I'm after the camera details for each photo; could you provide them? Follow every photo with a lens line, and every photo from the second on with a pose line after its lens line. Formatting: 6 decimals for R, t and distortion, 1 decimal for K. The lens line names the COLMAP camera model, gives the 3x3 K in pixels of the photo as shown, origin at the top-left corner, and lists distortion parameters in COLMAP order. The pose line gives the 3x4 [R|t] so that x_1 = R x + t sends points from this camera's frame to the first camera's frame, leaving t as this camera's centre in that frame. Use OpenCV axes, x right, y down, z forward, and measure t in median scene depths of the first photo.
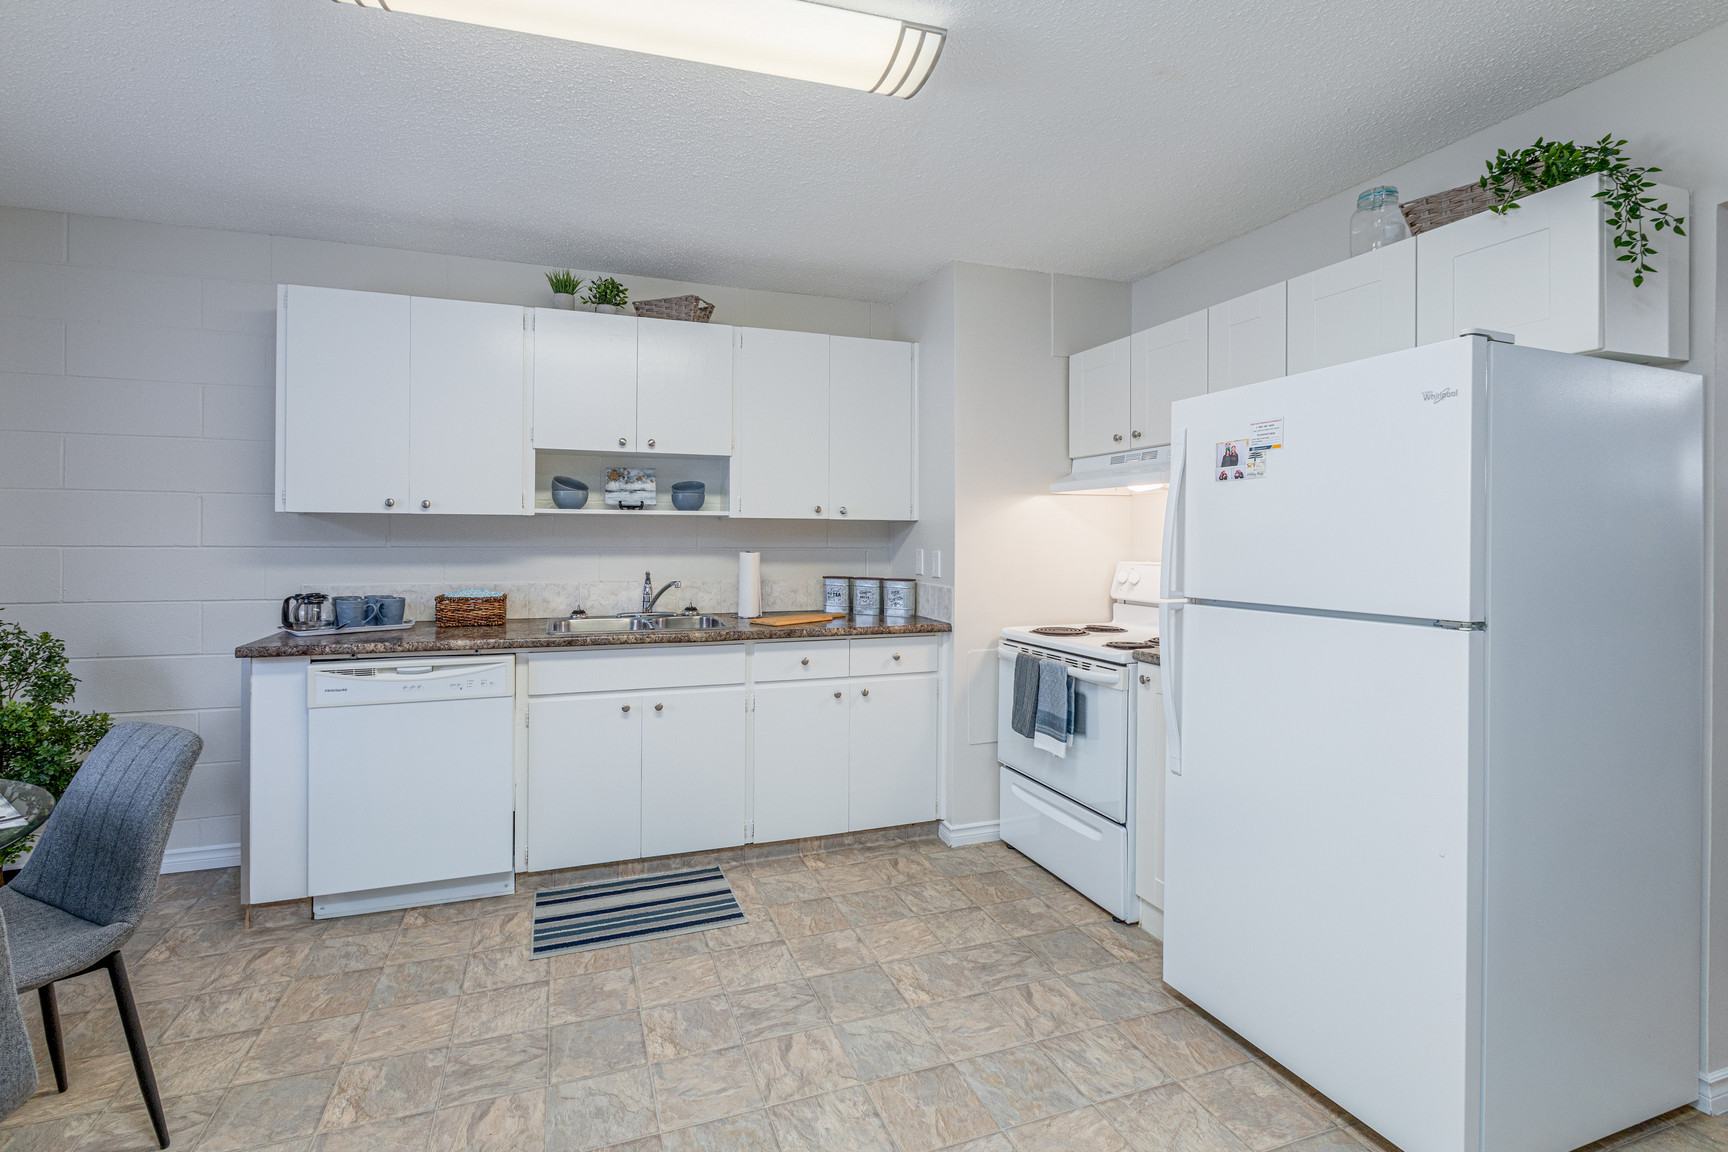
lens RADIAL K [[775.8, 0, 809.6], [0, 775.8, 539.4], [0, 0, 1]] dist [-0.003492, -0.001099]
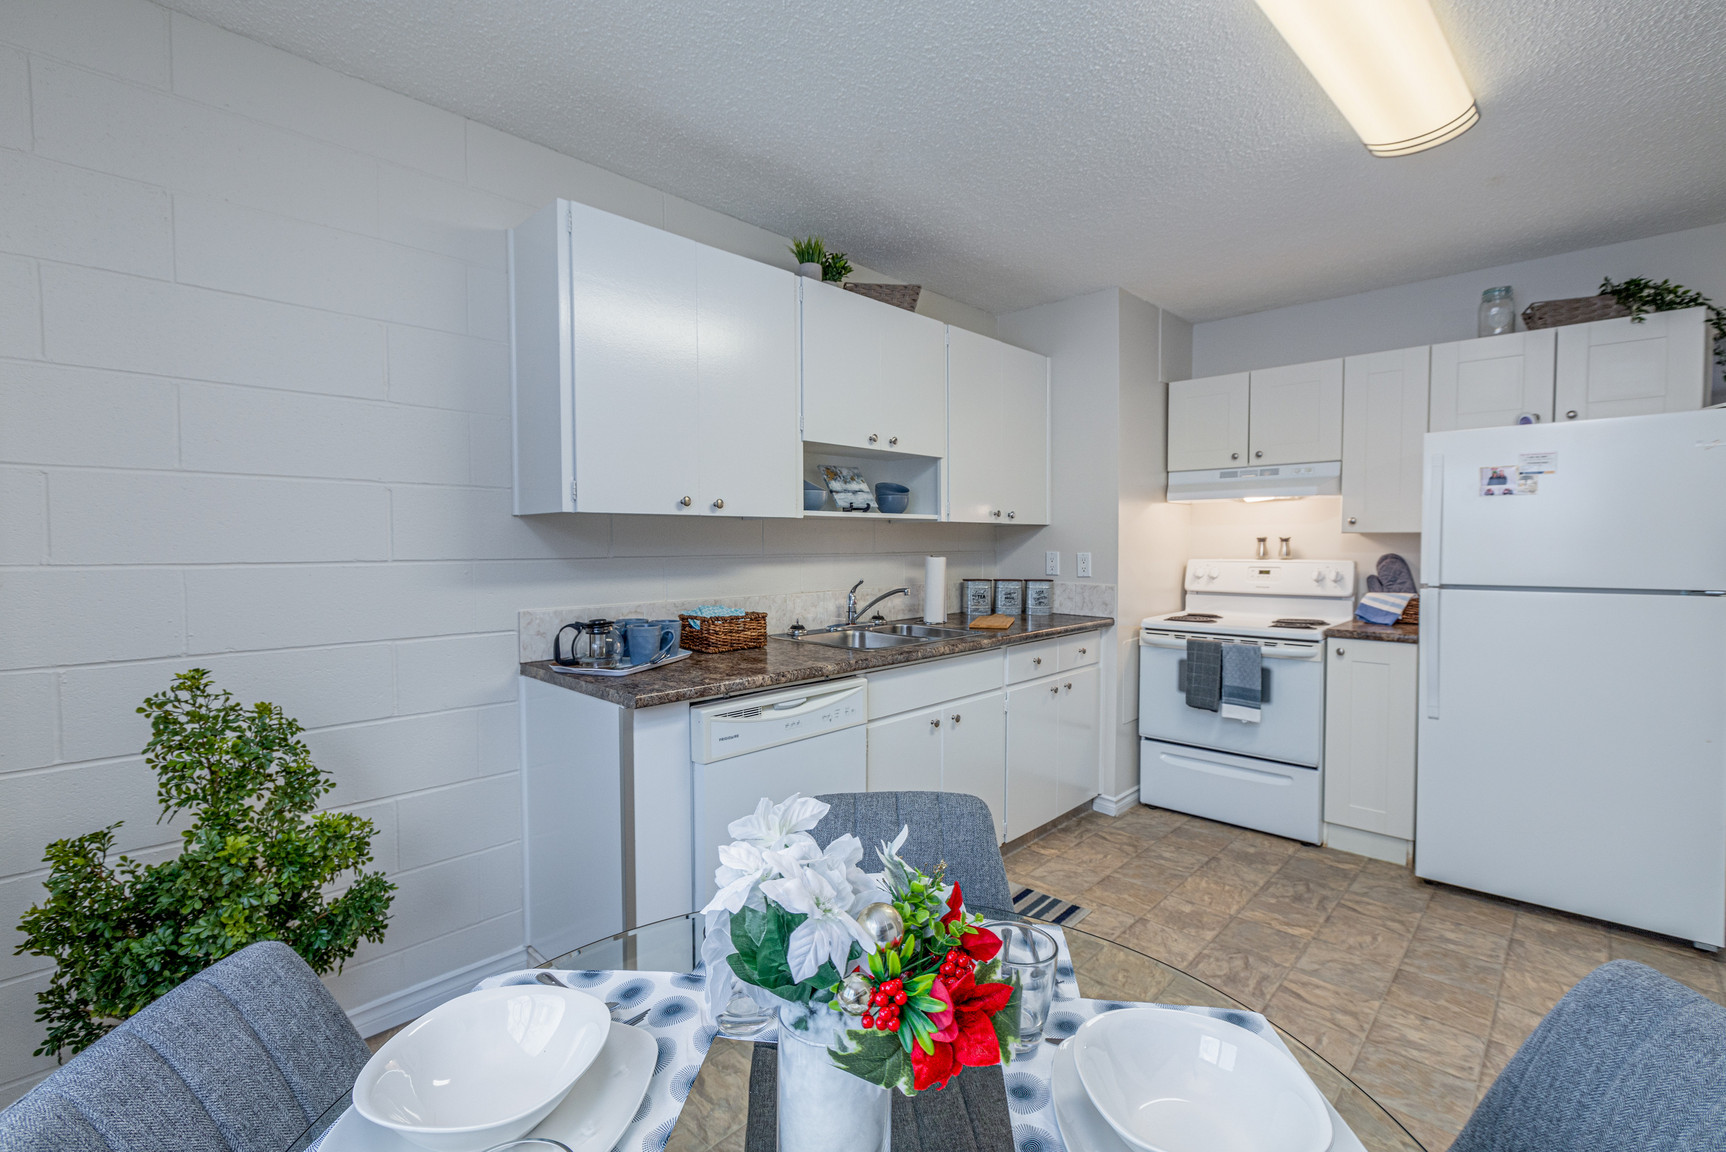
lens RADIAL K [[774.9, 0, 757.5], [0, 774.9, 568.2], [0, 0, 1]] dist [-0.003492, -0.001099]
pose [[0.896070, -0.022320, 0.443351, -0.843619], [0.009530, 0.999472, 0.031056, -0.002269], [-0.443810, -0.023603, 0.895810, 0.254699]]
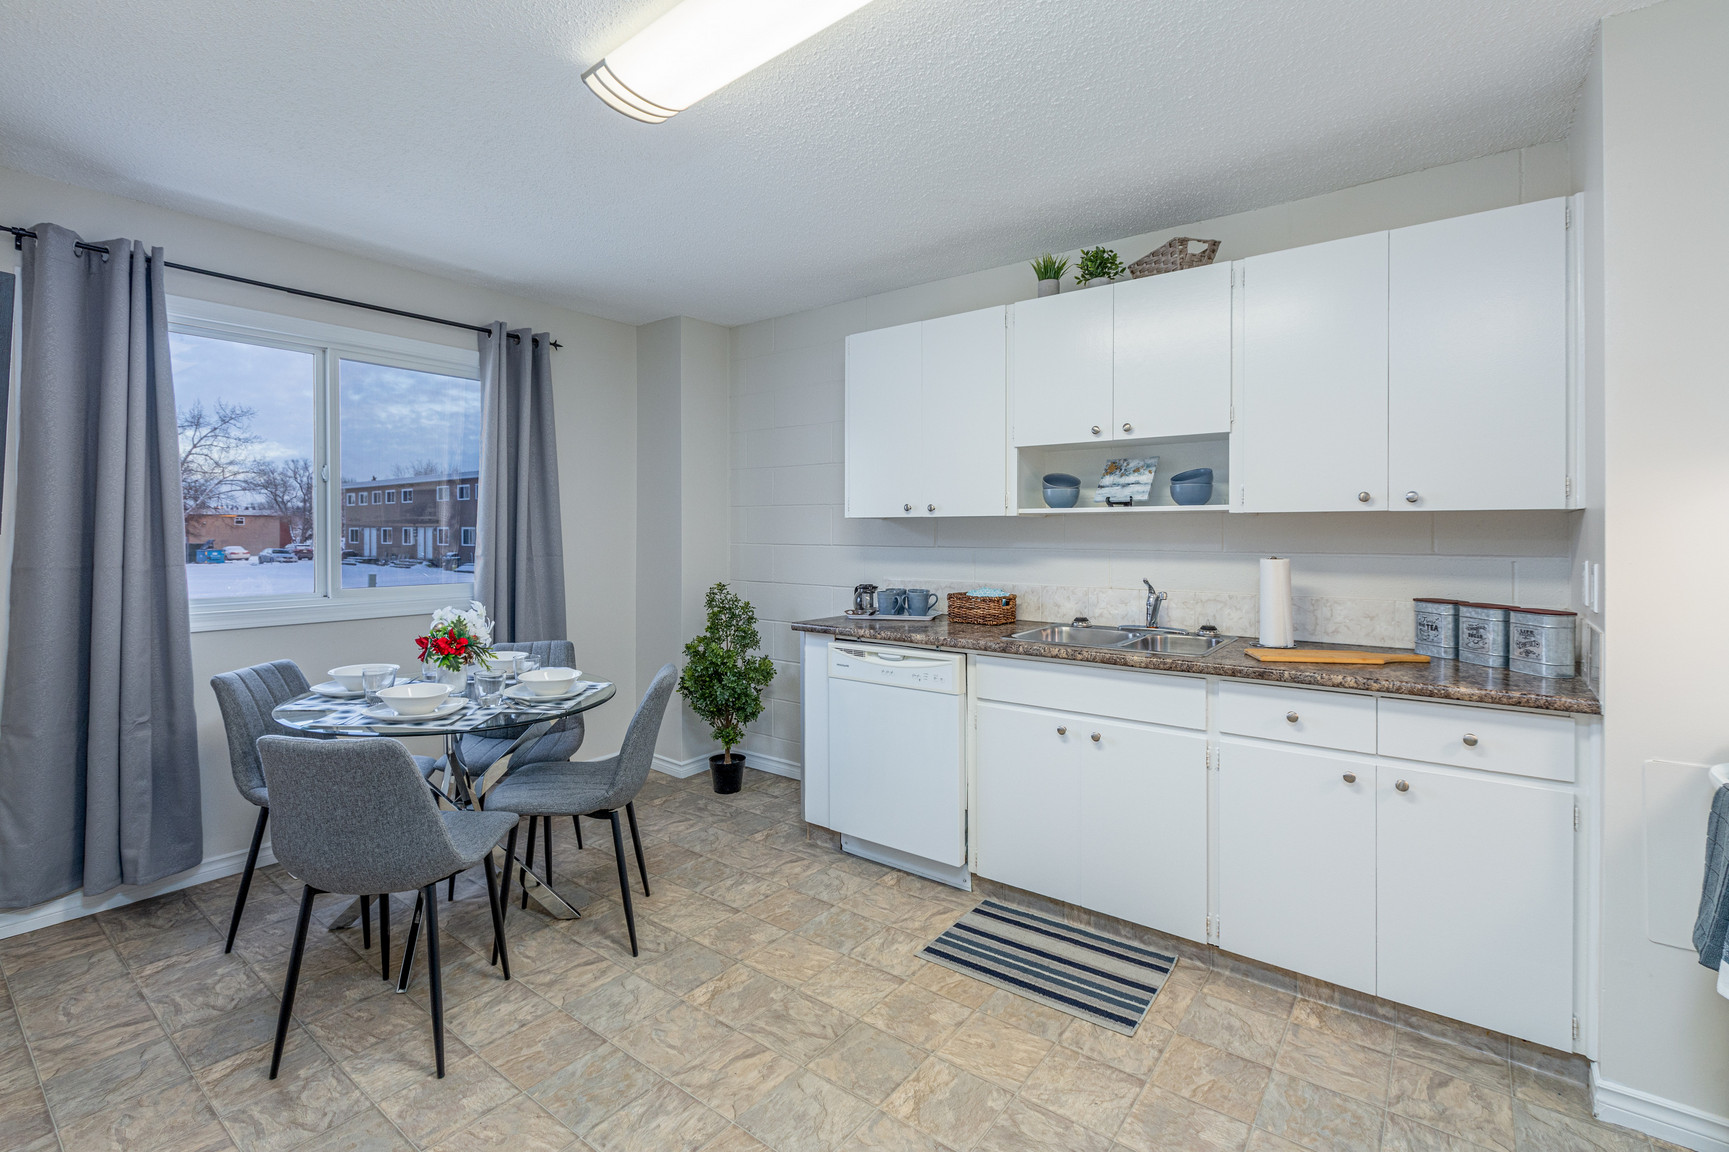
lens RADIAL K [[776.3, 0, 866.7], [0, 776.3, 539.8], [0, 0, 1]] dist [-0.003492, -0.001099]
pose [[0.568941, 0.000873, -0.822378, 0.363920], [-0.004690, 0.999987, -0.002182, 0.002169], [0.822365, 0.005098, 0.568938, 0.308436]]
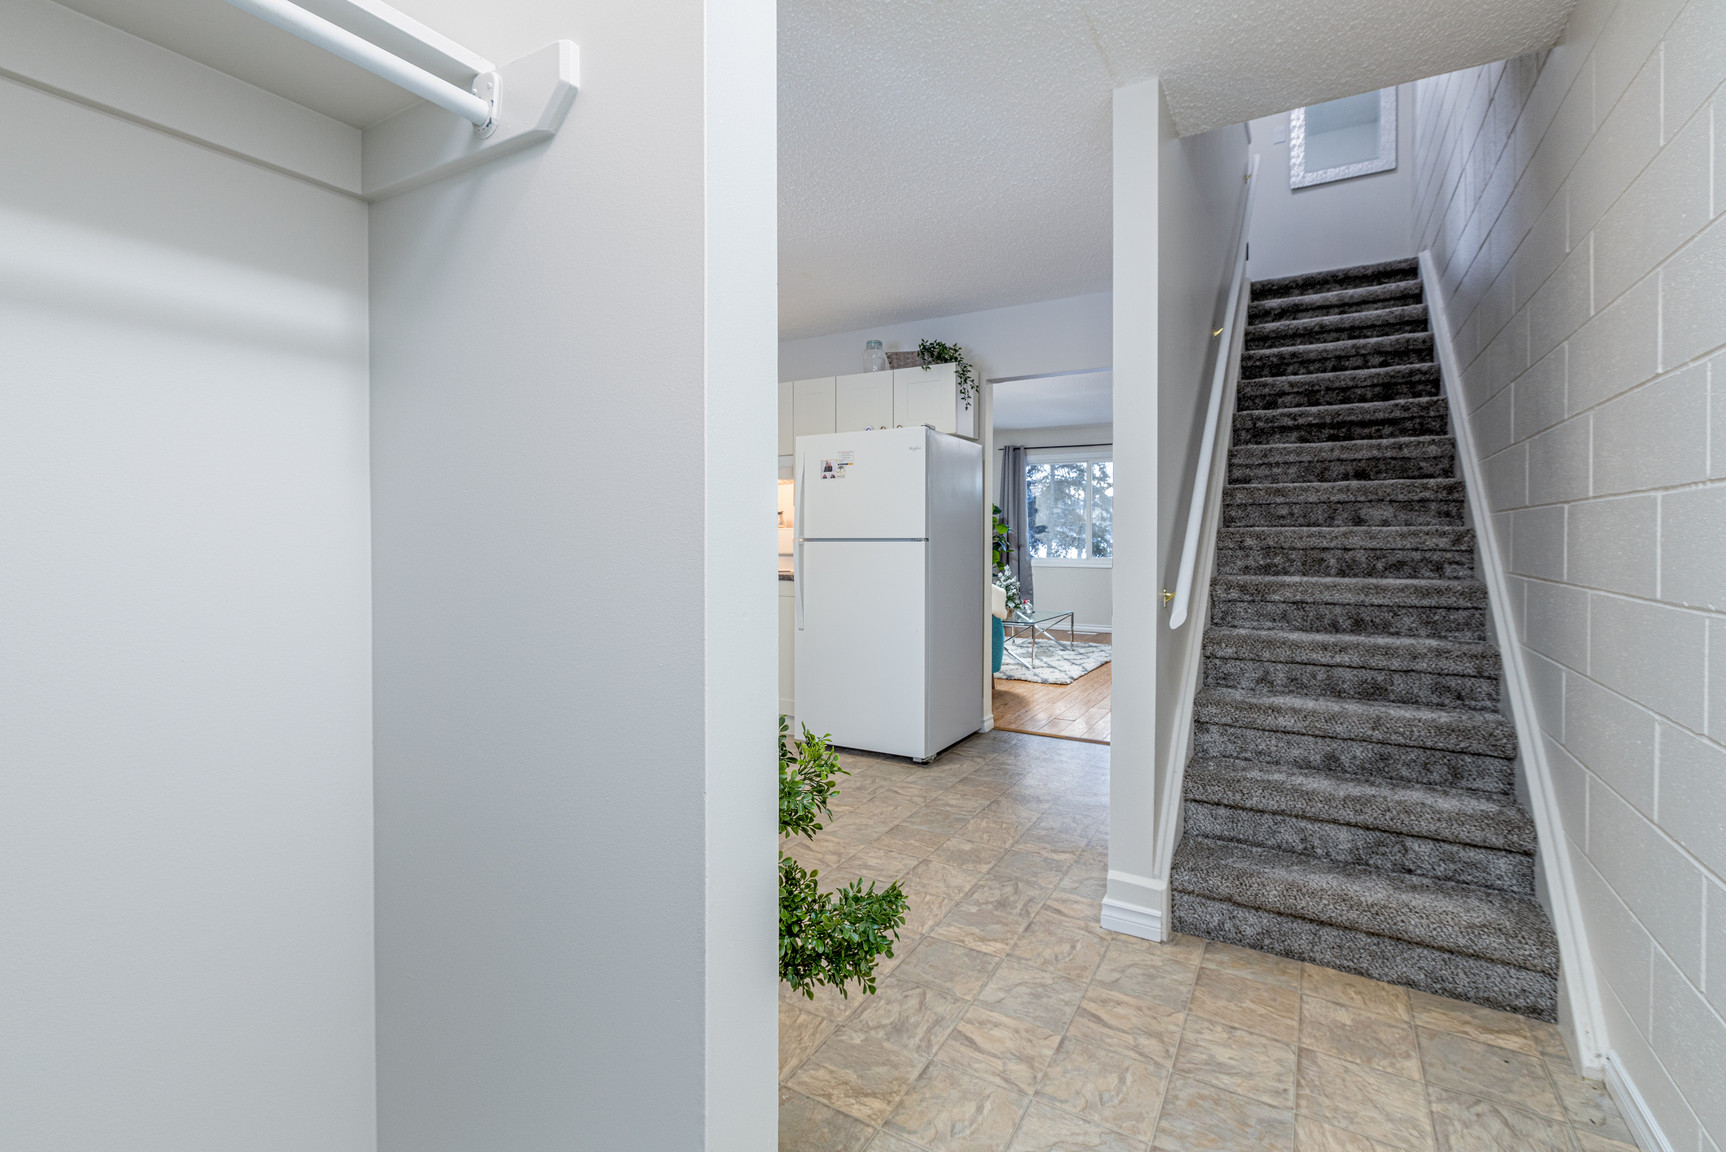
lens RADIAL K [[774.9, 0, 851.6], [0, 774.9, 572.3], [0, 0, 1]] dist [-0.003492, -0.001099]
pose [[0.760067, -0.033017, 0.649006, -0.518155], [0.004898, 0.998971, 0.045084, 0.053769], [-0.649827, -0.031088, 0.759446, -0.416519]]
